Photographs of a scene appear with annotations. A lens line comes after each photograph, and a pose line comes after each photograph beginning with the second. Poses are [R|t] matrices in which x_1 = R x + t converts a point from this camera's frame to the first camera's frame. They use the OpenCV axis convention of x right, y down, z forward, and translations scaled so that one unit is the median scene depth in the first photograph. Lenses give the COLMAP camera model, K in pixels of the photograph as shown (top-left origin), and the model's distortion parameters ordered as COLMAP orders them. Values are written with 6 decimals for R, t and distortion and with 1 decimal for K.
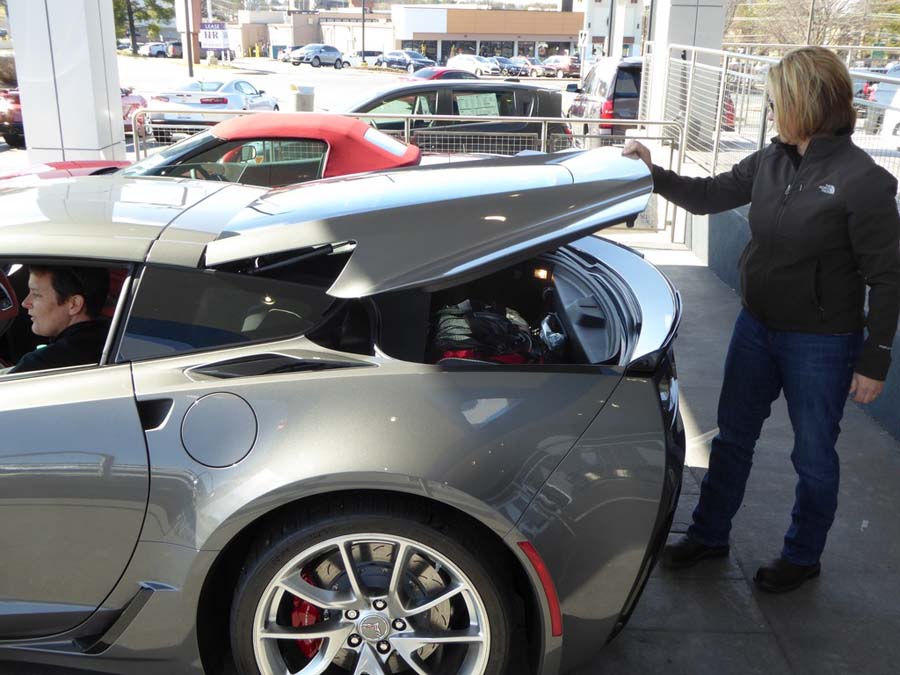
lens RADIAL K [[926.0, 0, 450.5], [0, 926.0, 336.5], [0, 0, 1]] dist [0.003664, 0.000000]
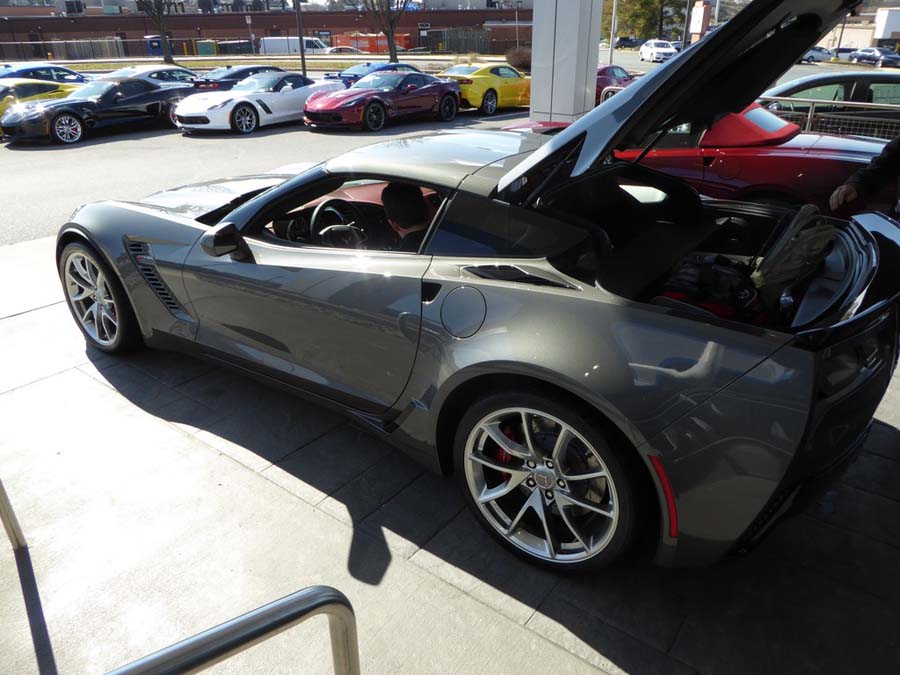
lens RADIAL K [[628.5, 0, 451.4], [0, 628.5, 338.0], [0, 0, 1]] dist [-0.008227, -0.003754]
pose [[0.821869, 0.237936, -0.517608, 0.232636], [-0.166215, 0.969220, 0.181615, -0.031896], [0.544889, -0.063230, 0.836121, 0.164677]]
